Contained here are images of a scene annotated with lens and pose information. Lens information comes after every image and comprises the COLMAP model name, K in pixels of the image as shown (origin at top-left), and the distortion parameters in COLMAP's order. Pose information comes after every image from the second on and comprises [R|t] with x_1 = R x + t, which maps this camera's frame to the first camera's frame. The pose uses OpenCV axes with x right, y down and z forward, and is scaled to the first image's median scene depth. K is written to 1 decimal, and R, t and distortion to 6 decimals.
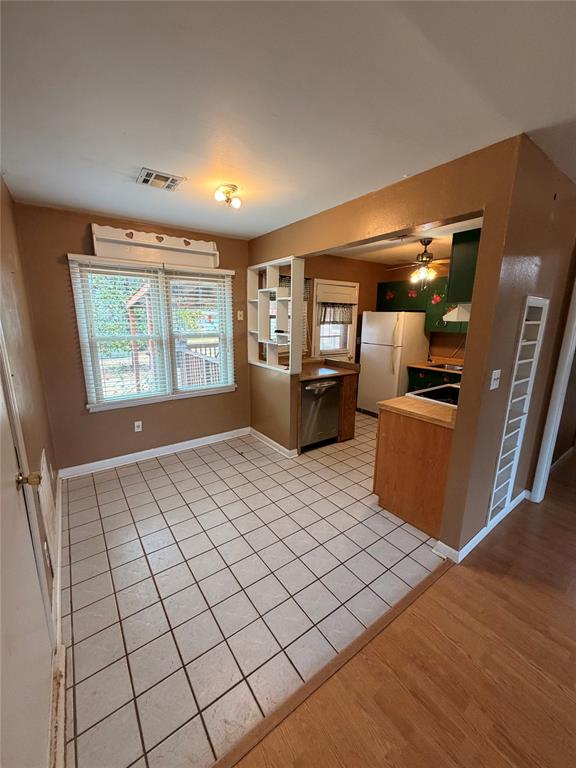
lens RADIAL K [[306.3, 0, 288.0], [0, 306.3, 384.0], [0, 0, 1]] dist [-0.000323, 0.000089]
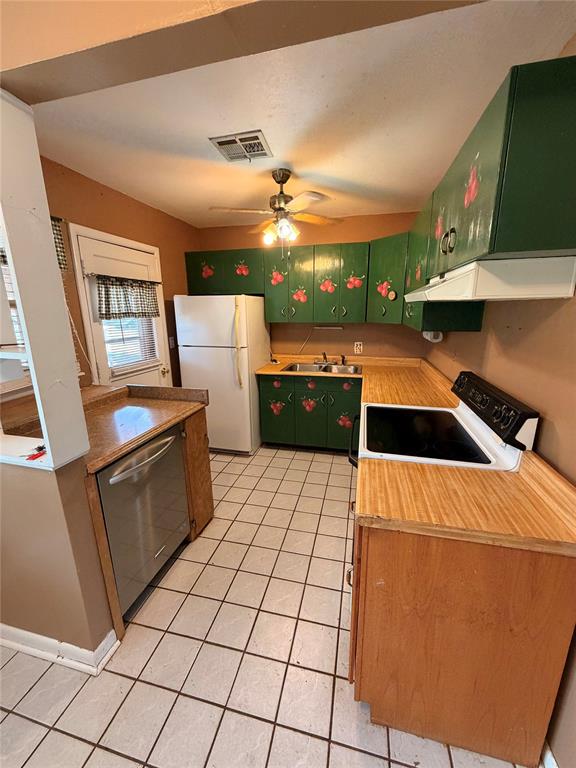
lens RADIAL K [[306.3, 0, 288.0], [0, 306.3, 384.0], [0, 0, 1]] dist [-0.000323, 0.000089]
pose [[0.763176, -0.171506, 0.623015, 0.007070], [0.157641, 0.984420, 0.077889, -0.079282], [-0.626667, 0.038770, 0.778322, 0.414739]]
